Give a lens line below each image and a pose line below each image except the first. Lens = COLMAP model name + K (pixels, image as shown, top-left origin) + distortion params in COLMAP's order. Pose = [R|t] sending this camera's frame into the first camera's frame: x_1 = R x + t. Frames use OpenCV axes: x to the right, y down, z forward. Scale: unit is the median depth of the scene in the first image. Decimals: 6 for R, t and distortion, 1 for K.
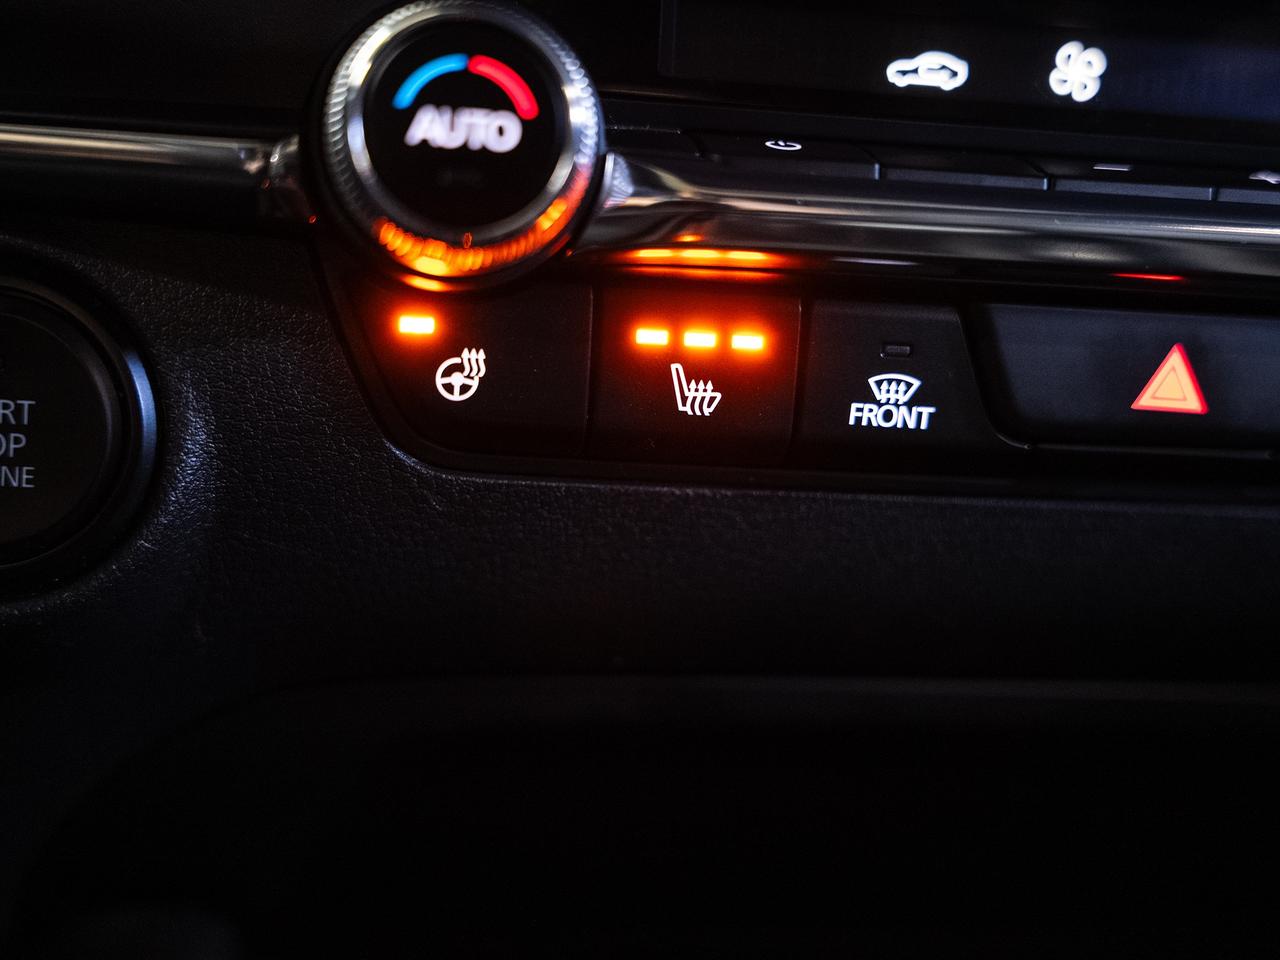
lens RADIAL K [[1503.3, 0, 638.1], [0, 1503.3, 472.3], [0, 0, 1]] dist [-0.046996, 0.000000]
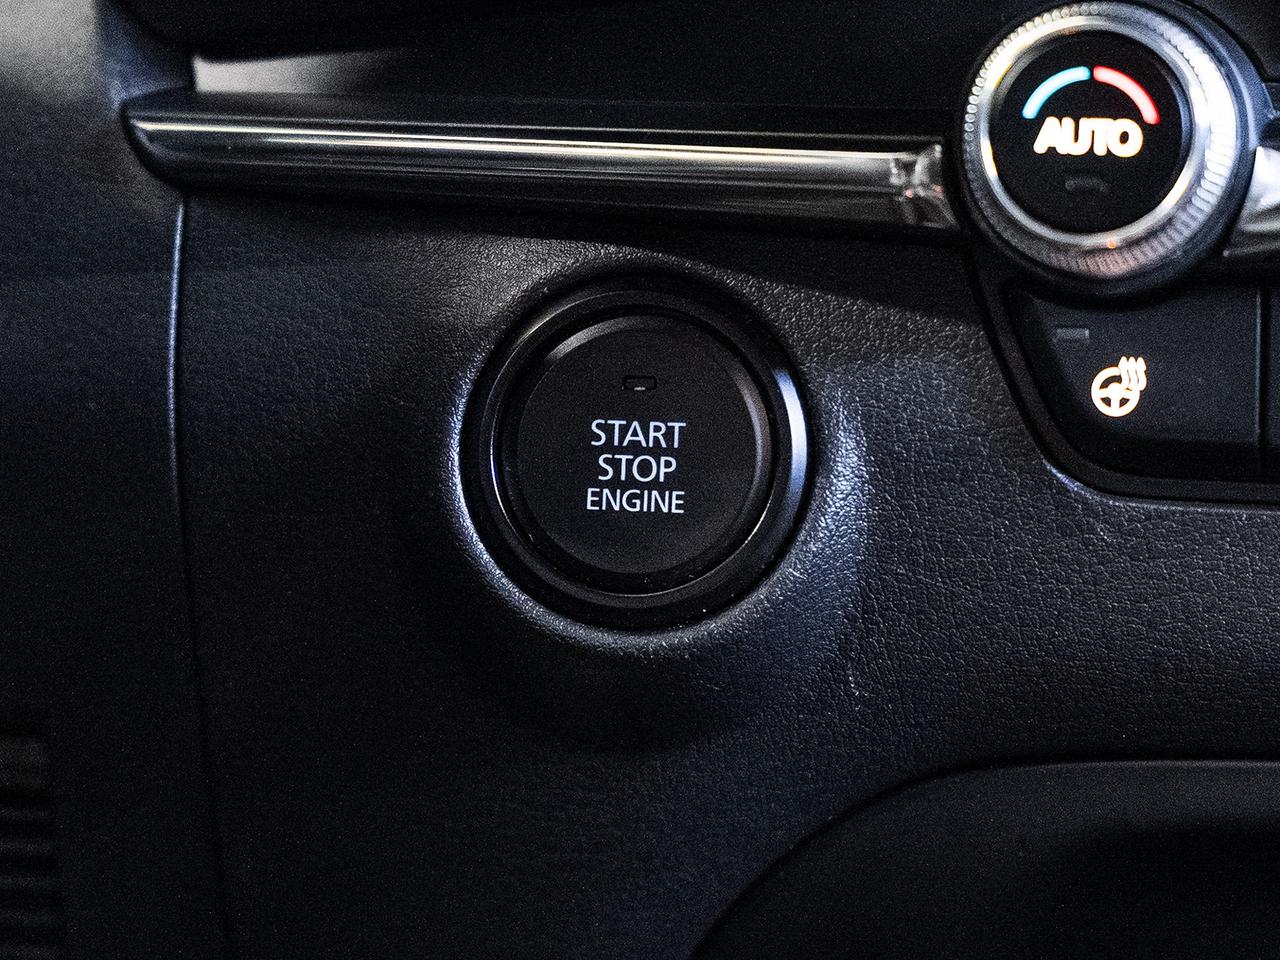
lens RADIAL K [[3570.4, 0, 640.0], [0, 3570.4, 480.3], [0, 0, 1]] dist [-0.322415, 0.000000]
pose [[0.927935, -0.015246, -0.372430, 0.419292], [-0.013225, 0.997188, -0.073771, 0.156911], [0.372507, 0.073380, 0.925124, -1.122340]]
